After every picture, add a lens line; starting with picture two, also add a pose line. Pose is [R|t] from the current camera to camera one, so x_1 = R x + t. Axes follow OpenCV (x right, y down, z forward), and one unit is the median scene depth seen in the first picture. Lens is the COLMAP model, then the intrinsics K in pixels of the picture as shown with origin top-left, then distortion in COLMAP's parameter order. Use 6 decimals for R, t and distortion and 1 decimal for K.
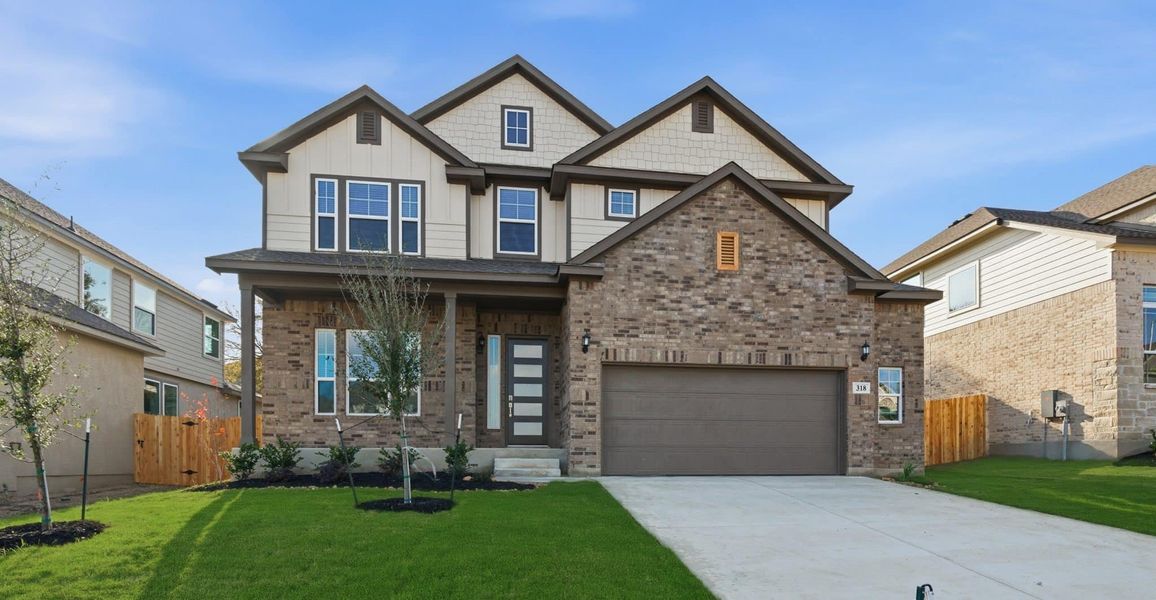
lens RADIAL K [[701.5, 0, 655.3], [0, 701.5, 463.5], [0, 0, 1]] dist [-0.003452, -0.000597]
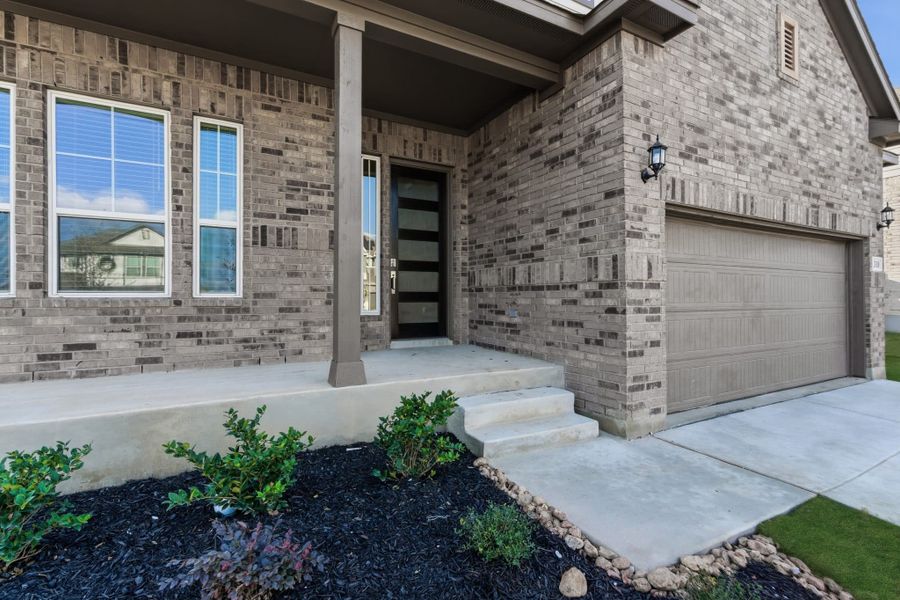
lens RADIAL K [[416.0, 0, 453.7], [0, 416.0, 297.1], [0, 0, 1]] dist [0.000363, 0.000909]
pose [[0.951051, 0.001464, 0.309032, -0.296892], [-0.002539, 0.999992, 0.003076, -0.072073], [-0.309025, -0.003710, 0.951047, 0.709952]]
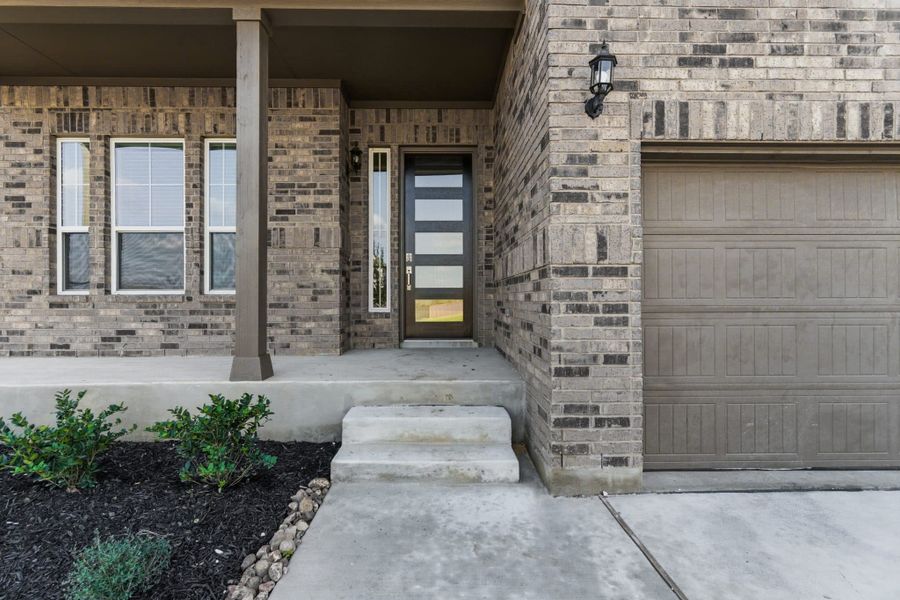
lens RADIAL K [[417.1, 0, 458.0], [0, 417.1, 298.4], [0, 0, 1]] dist [0.001964, 0.000238]
pose [[0.986220, -0.002171, -0.165423, -0.121914], [0.003369, 0.999970, 0.006961, -0.068707], [0.165403, -0.007423, 0.986198, 0.739964]]
